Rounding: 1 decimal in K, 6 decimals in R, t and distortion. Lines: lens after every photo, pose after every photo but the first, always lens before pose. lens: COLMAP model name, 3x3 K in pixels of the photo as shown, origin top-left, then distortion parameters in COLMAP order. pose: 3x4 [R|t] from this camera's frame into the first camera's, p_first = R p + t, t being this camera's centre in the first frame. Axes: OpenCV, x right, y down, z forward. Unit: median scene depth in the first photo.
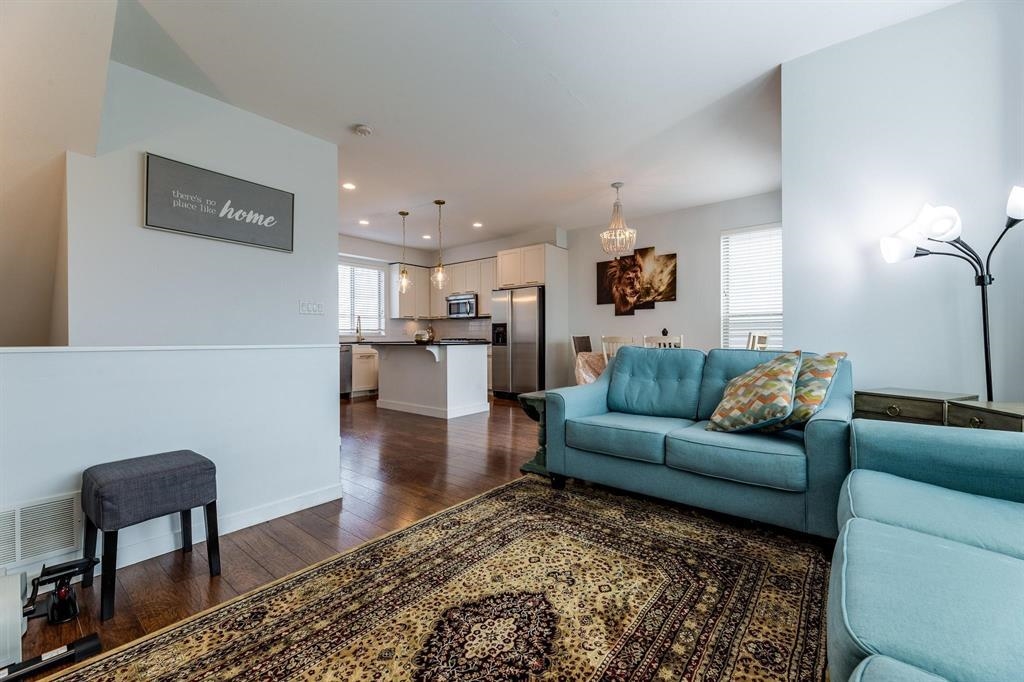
lens RADIAL K [[418.0, 0, 512.0], [0, 418.0, 341.0], [0, 0, 1]] dist [-0.000850, -0.000032]
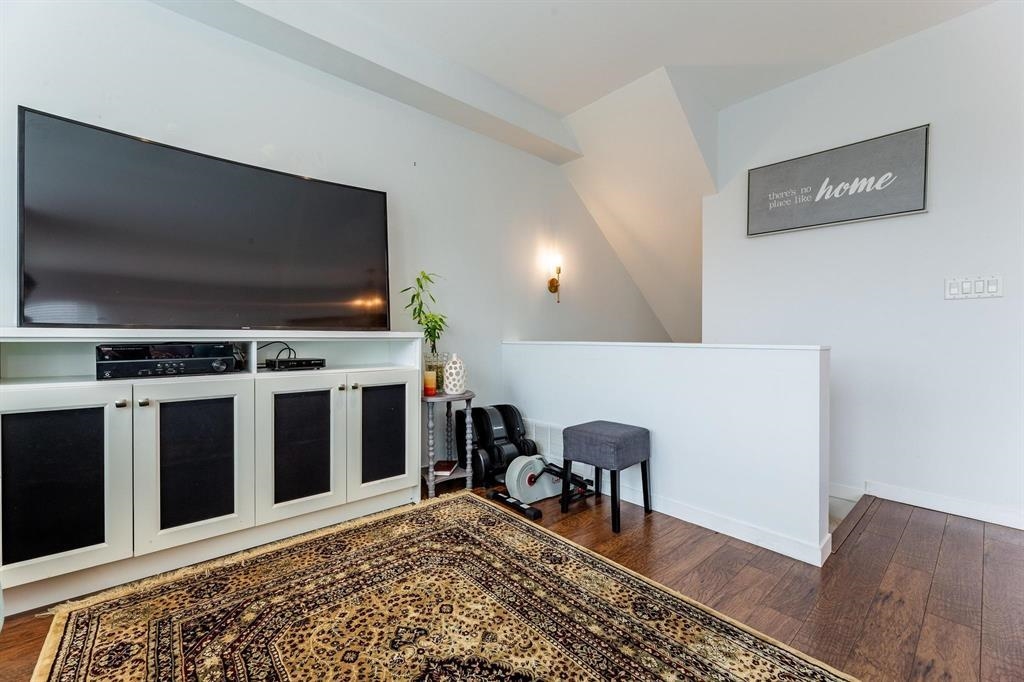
lens RADIAL K [[418.0, 0, 512.0], [0, 418.0, 341.0], [0, 0, 1]] dist [-0.000850, -0.000032]
pose [[-0.172425, 0.013459, -0.984931, 0.499045], [-0.007697, 0.999858, 0.015010, -0.009894], [0.984993, 0.010169, -0.172296, 0.852769]]
